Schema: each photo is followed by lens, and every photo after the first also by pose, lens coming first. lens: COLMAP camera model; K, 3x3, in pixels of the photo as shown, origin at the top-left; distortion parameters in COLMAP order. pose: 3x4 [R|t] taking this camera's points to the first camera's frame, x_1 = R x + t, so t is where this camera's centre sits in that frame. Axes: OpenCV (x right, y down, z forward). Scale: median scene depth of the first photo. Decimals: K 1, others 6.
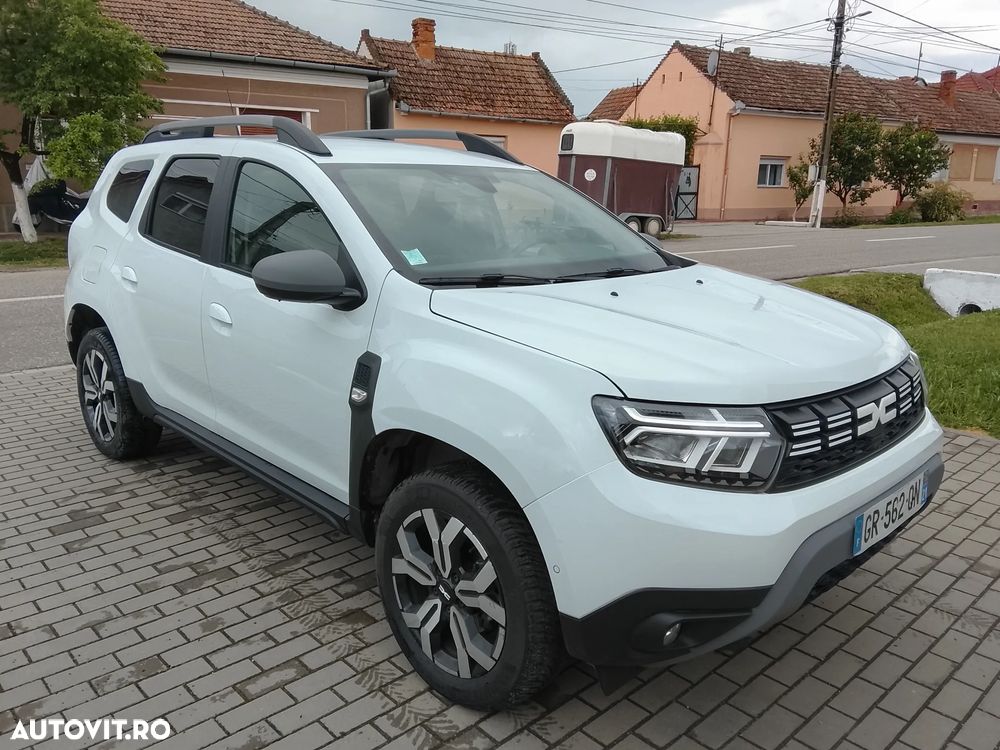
lens RADIAL K [[788.6, 0, 502.2], [0, 788.6, 362.3], [0, 0, 1]] dist [0.137141, -0.229110]
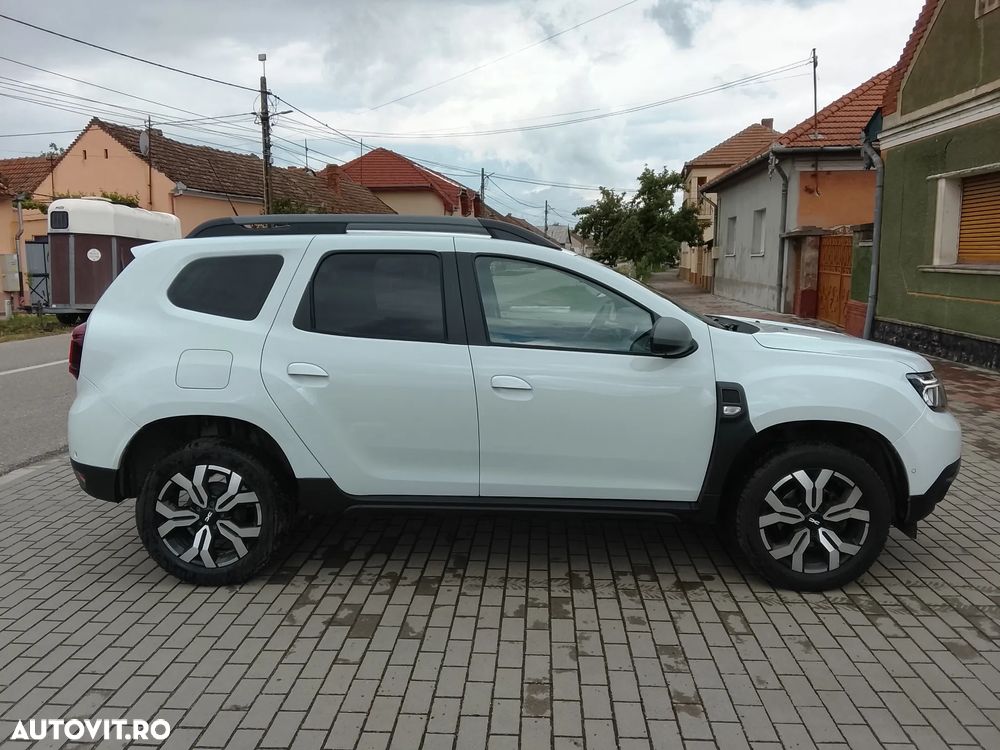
lens RADIAL K [[788.6, 0, 502.2], [0, 788.6, 362.3], [0, 0, 1]] dist [0.137141, -0.229110]
pose [[0.722430, -0.112035, 0.682307, -1.082089], [0.174276, 0.984431, -0.022881, -0.063119], [-0.669121, 0.135439, 0.730708, 0.146527]]
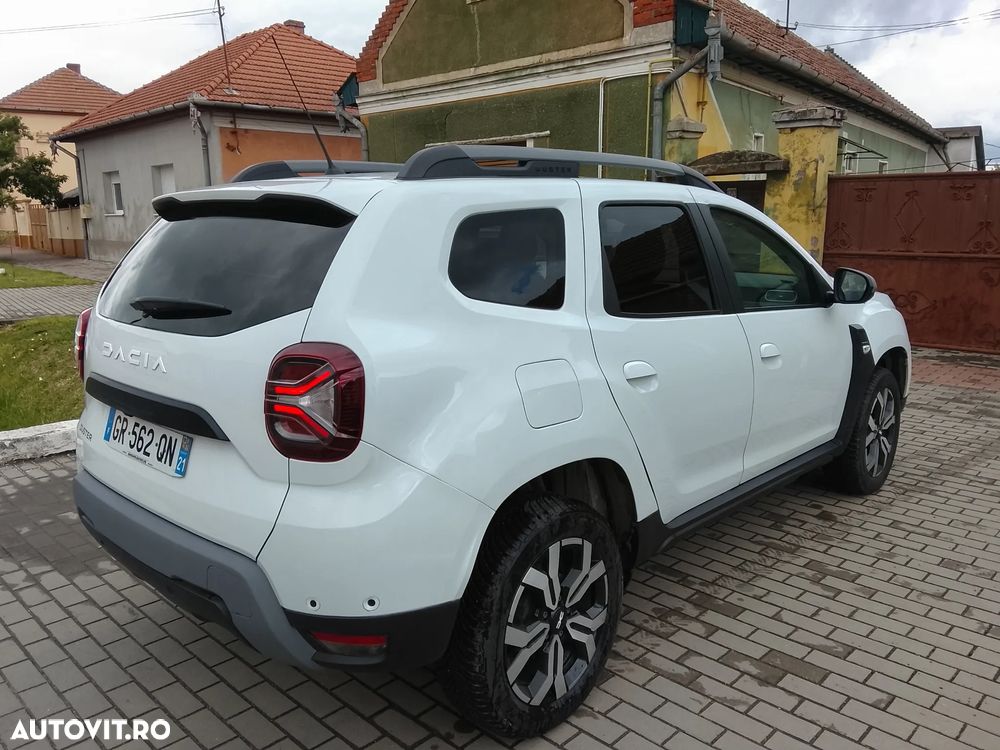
lens RADIAL K [[788.6, 0, 502.2], [0, 788.6, 362.3], [0, 0, 1]] dist [0.137141, -0.229110]
pose [[-0.048473, -0.200447, 0.978505, -1.287199], [0.233080, 0.950340, 0.206223, -0.326445], [-0.971249, 0.238066, 0.000655, 1.266673]]
